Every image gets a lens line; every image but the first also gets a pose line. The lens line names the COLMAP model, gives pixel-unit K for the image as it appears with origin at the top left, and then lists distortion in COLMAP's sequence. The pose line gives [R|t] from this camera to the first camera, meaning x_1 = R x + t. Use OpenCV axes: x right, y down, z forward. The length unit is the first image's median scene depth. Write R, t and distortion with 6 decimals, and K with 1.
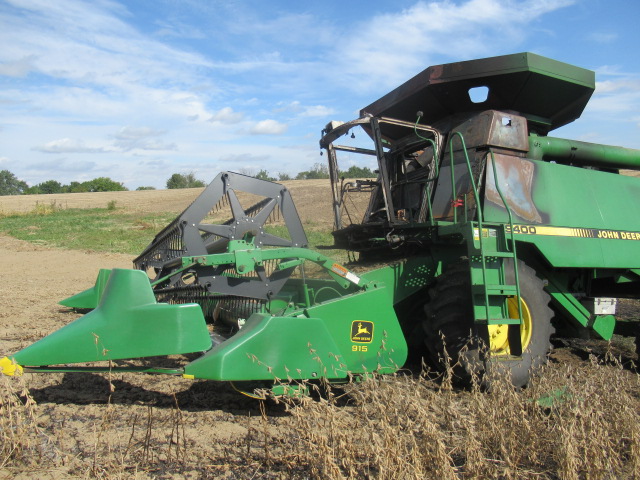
lens RADIAL K [[478.9, 0, 320.0], [0, 478.9, 240.0], [0, 0, 1]] dist [-0.004302, -0.000323]
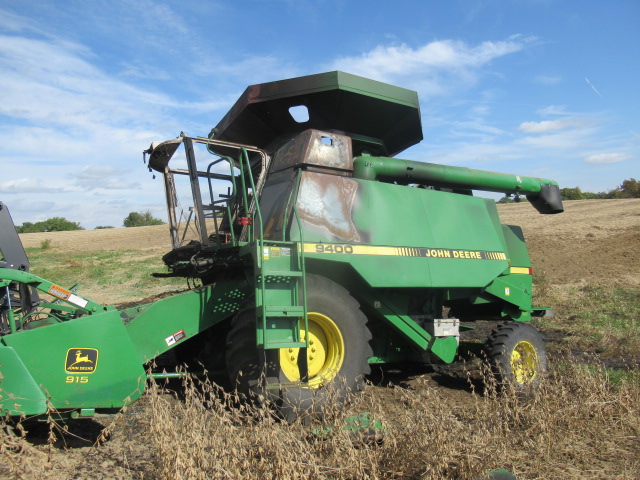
lens RADIAL K [[478.0, 0, 322.2], [0, 478.0, 239.5], [0, 0, 1]] dist [-0.007676, -0.001834]
pose [[0.997027, -0.020432, 0.074300, 0.301925], [0.026017, 0.996845, -0.074991, 0.028211], [-0.072534, 0.076701, 0.994412, 0.040333]]
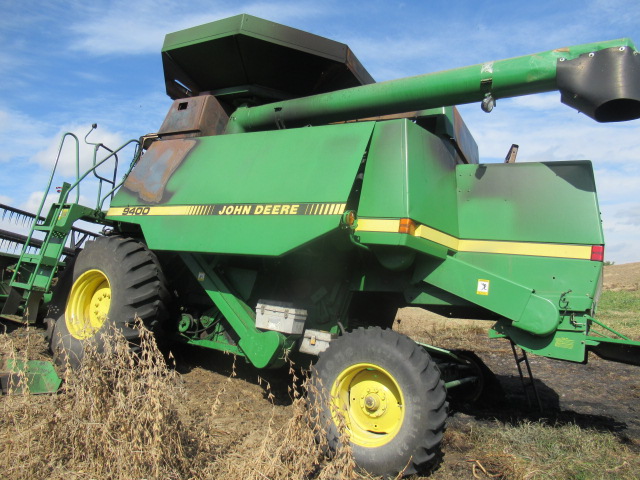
lens RADIAL K [[478.9, 0, 320.0], [0, 478.9, 240.0], [0, 0, 1]] dist [-0.004302, -0.000323]
pose [[0.562630, -0.066144, -0.824059, 1.314508], [-0.074397, 0.988699, -0.130154, 0.123089], [0.823355, 0.134536, 0.551350, 0.731899]]
